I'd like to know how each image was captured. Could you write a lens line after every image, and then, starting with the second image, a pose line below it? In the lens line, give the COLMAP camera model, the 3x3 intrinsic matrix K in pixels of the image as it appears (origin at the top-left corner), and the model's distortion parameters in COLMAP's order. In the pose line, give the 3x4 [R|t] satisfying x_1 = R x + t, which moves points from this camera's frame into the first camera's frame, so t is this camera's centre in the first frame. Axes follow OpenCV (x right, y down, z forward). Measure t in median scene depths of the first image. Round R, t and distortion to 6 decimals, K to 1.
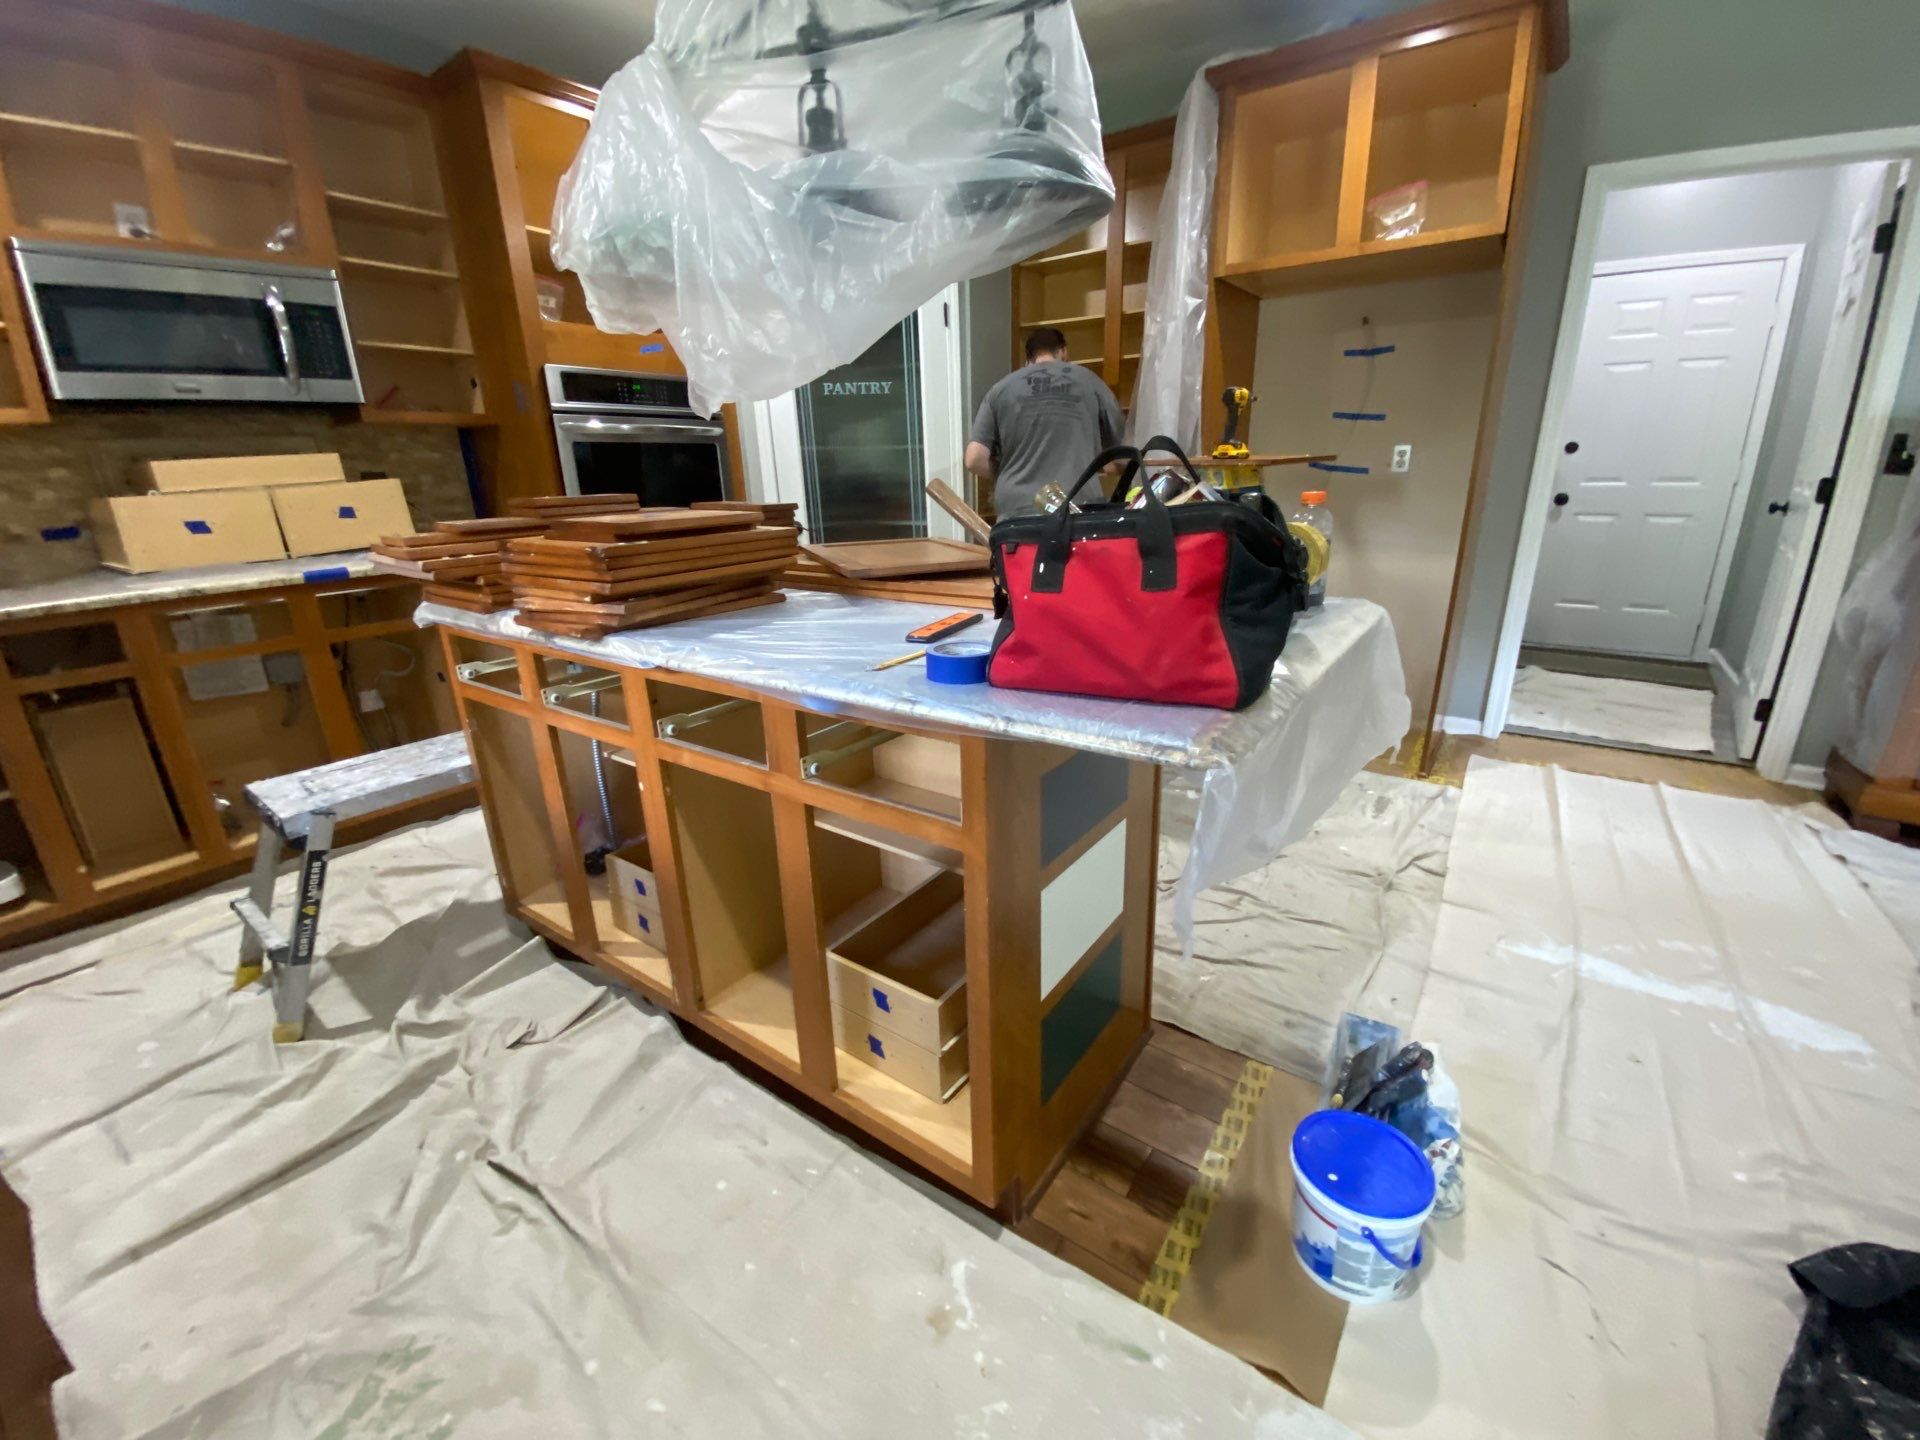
lens RADIAL K [[776.4, 0, 967.2], [0, 776.4, 723.1], [0, 0, 1]] dist [0.000027, -0.006292]
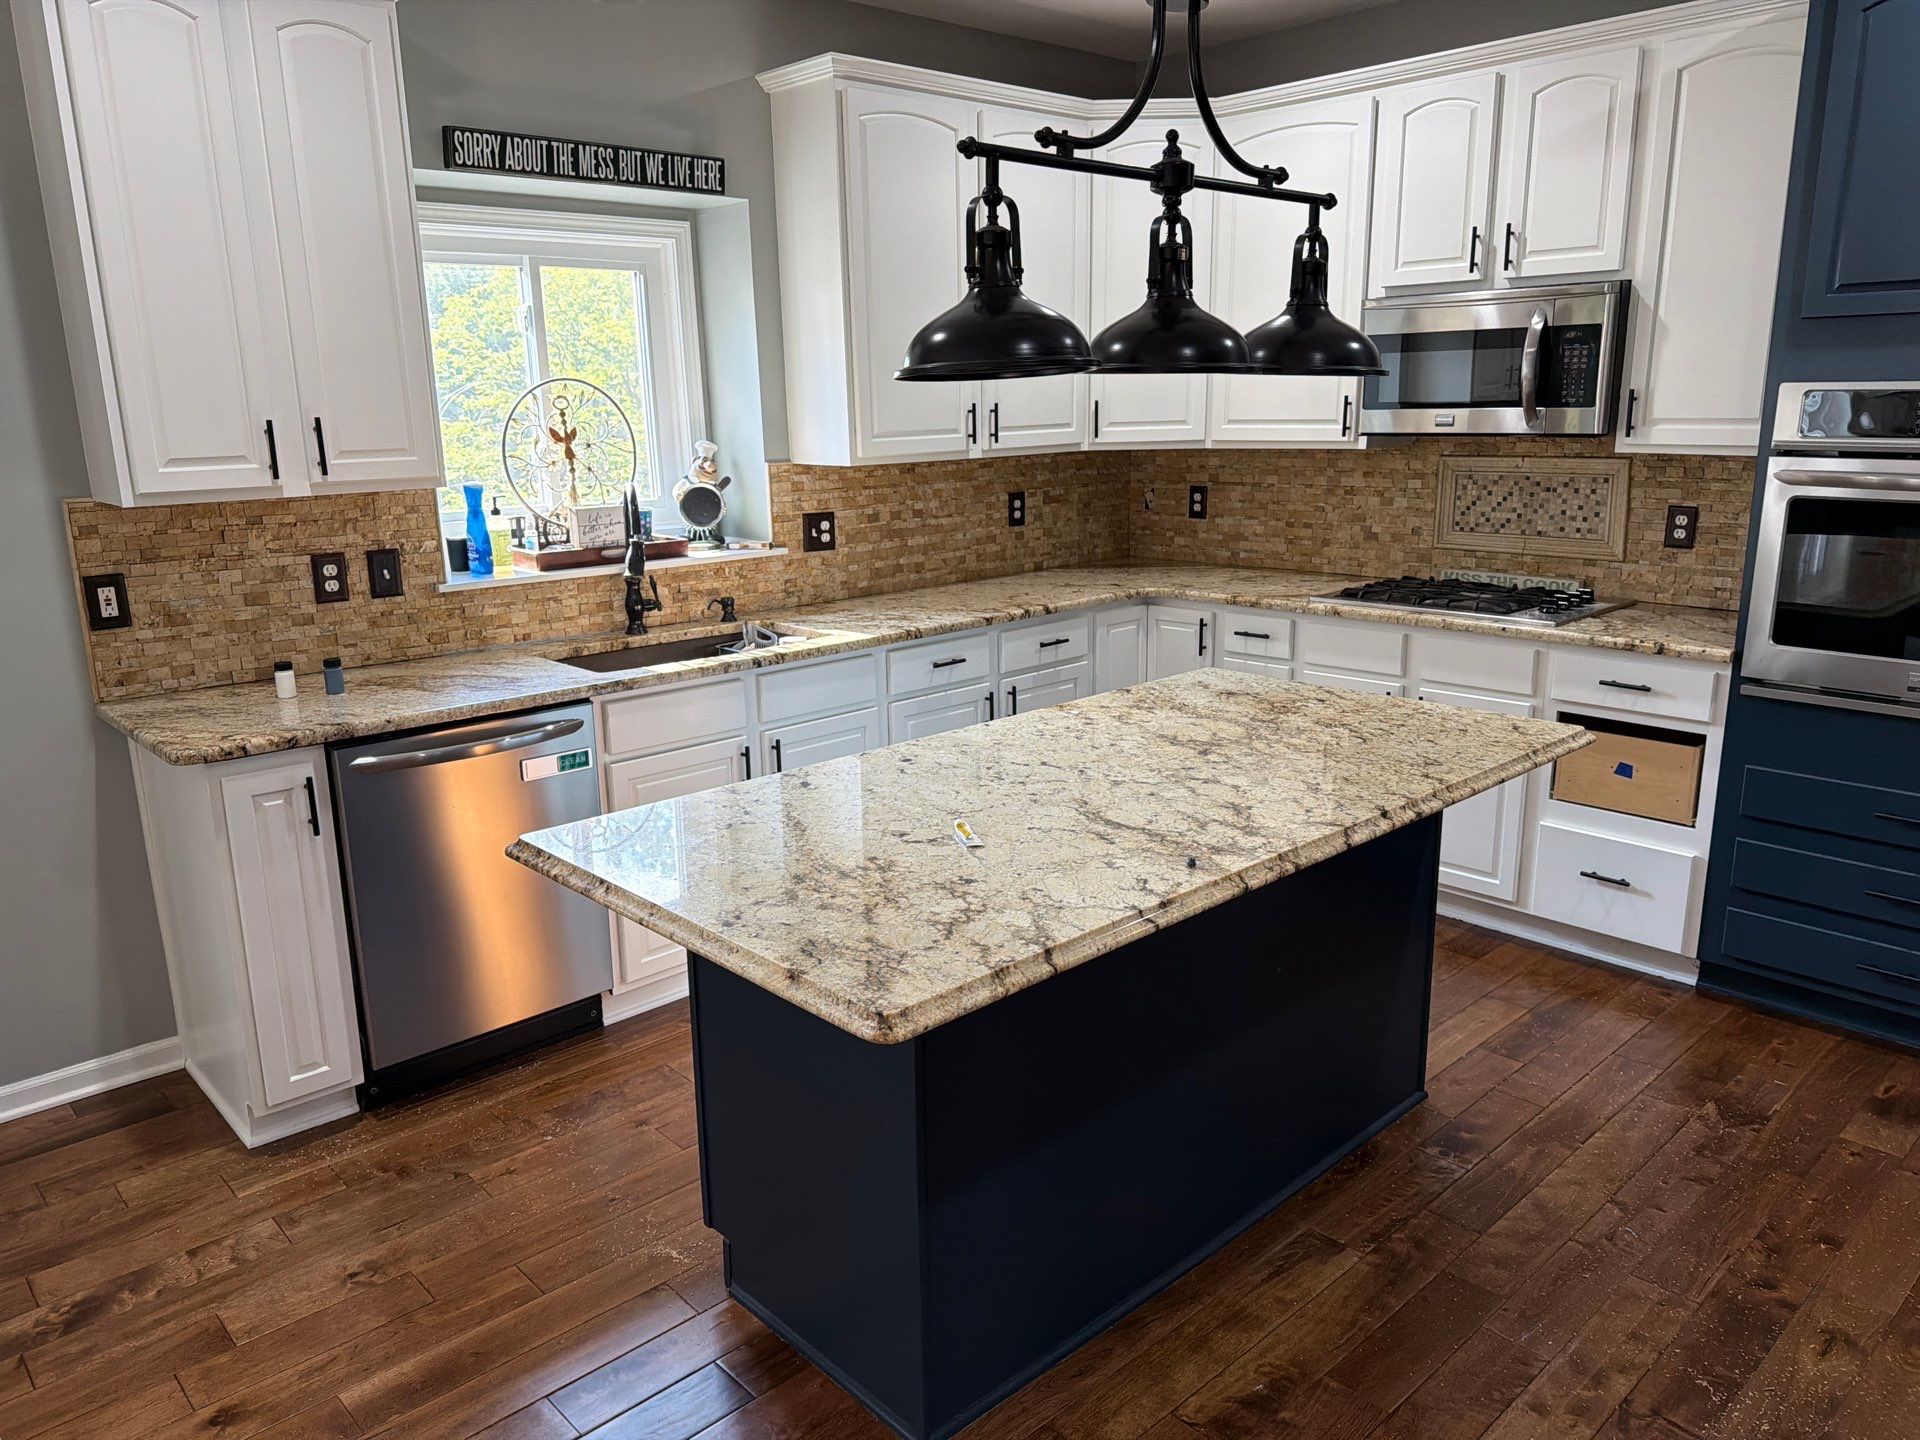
lens RADIAL K [[1343.5, 0, 949.9], [0, 1343.5, 731.3], [0, 0, 1]] dist [0.075142, -0.097297]
pose [[-0.203684, 0.270016, -0.941065, 0.704502], [-0.285933, 0.902901, 0.320953, -0.352569], [0.936352, 0.334455, -0.106699, 0.552175]]
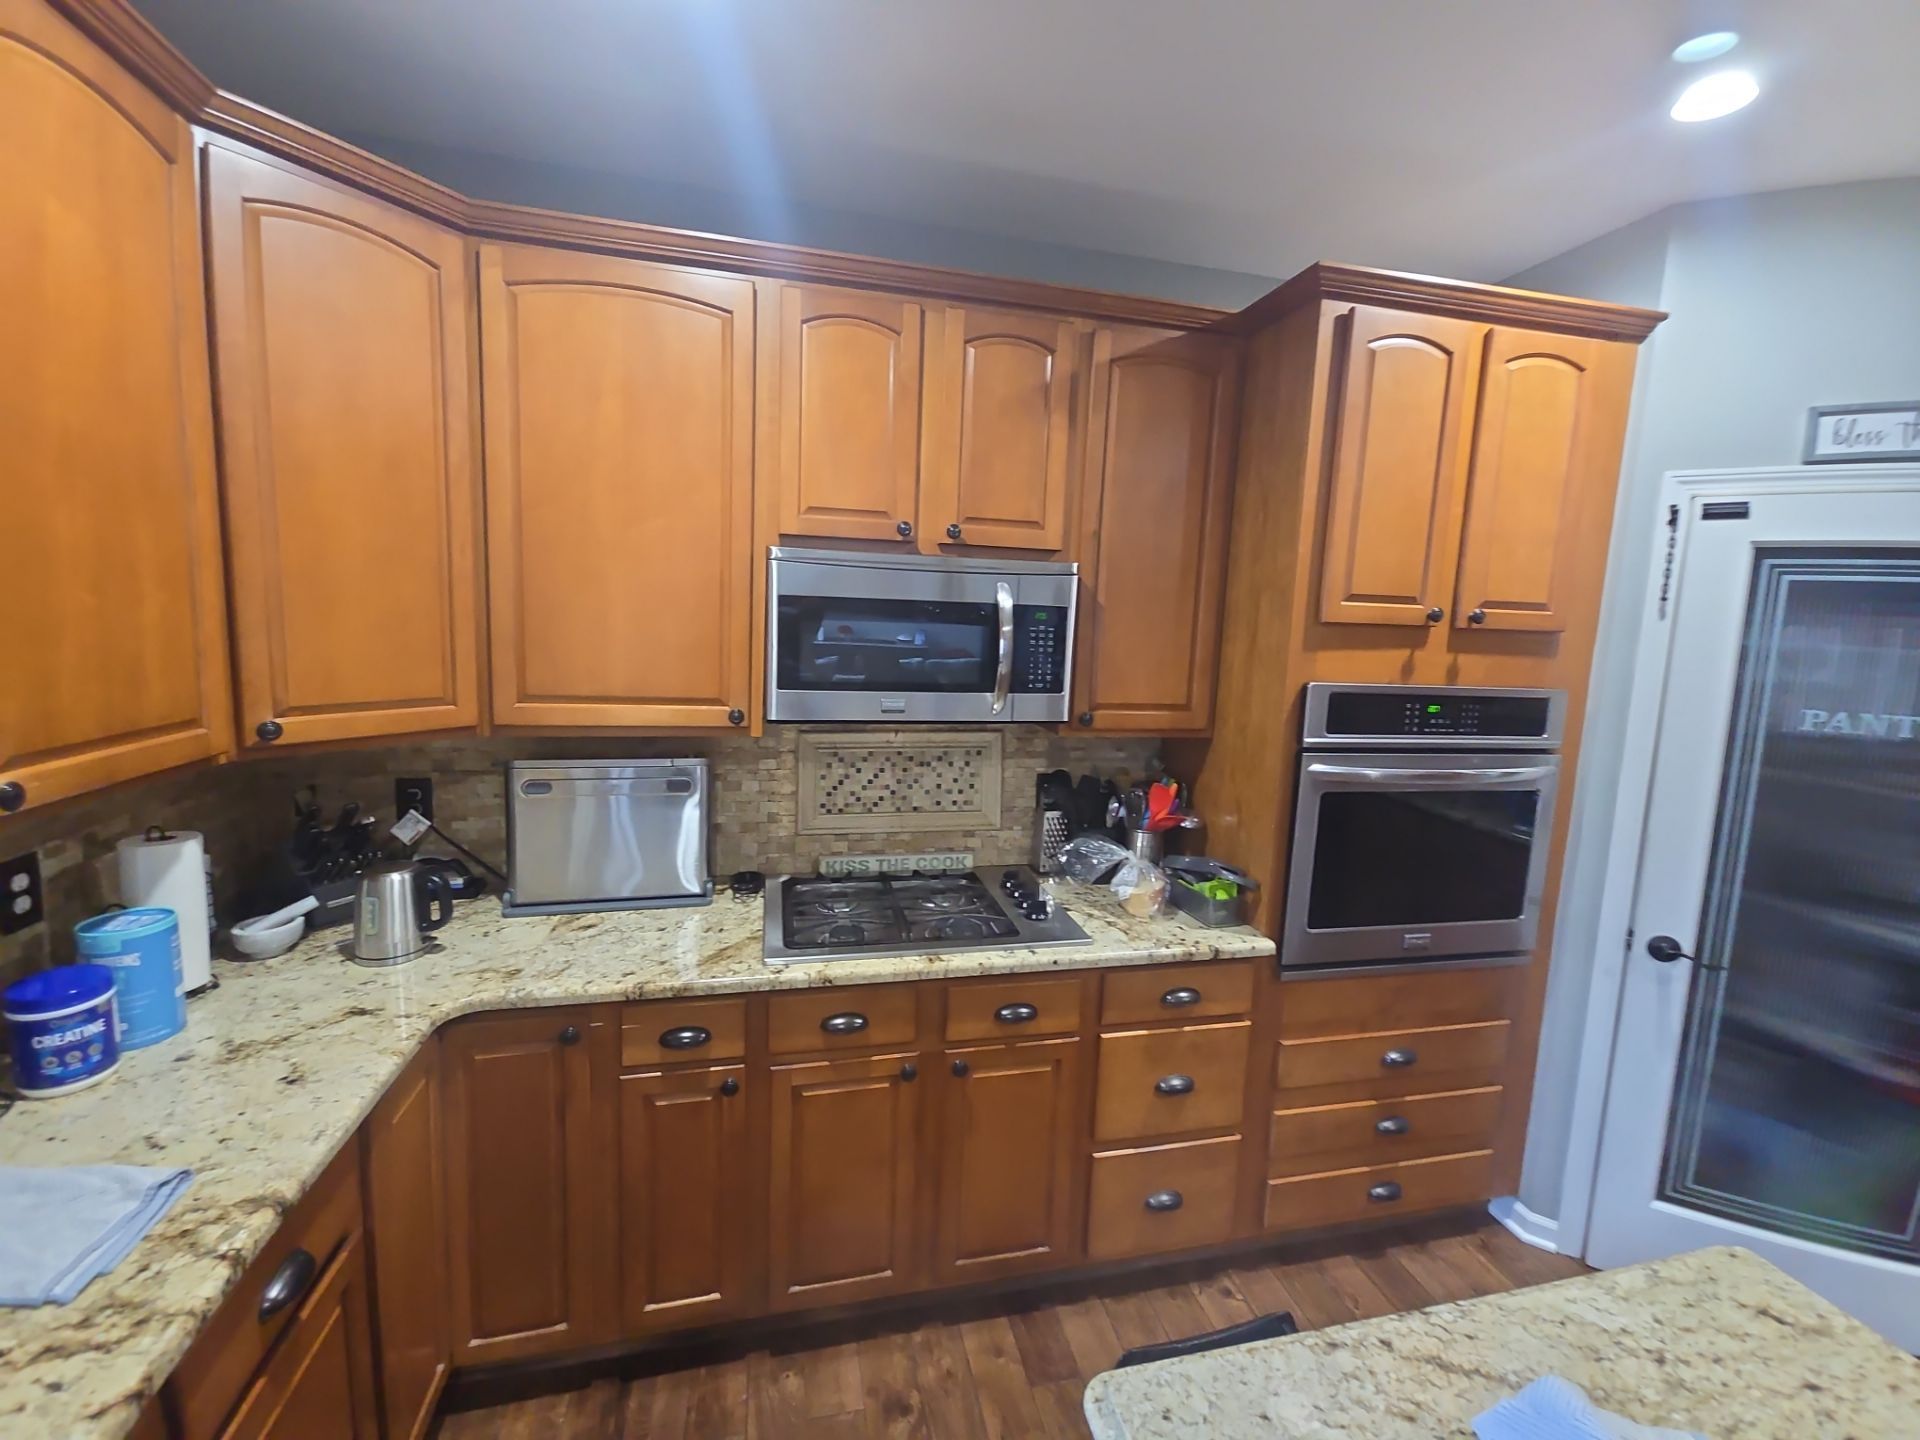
lens RADIAL K [[781.3, 0, 958.3], [0, 781.3, 704.5], [0, 0, 1]] dist [0.010202, -0.007266]
pose [[0.749491, 0.134367, -0.648235, -0.325703], [-0.266300, 0.957663, -0.109392, -0.283174], [0.606092, 0.254613, 0.753542, 0.317166]]
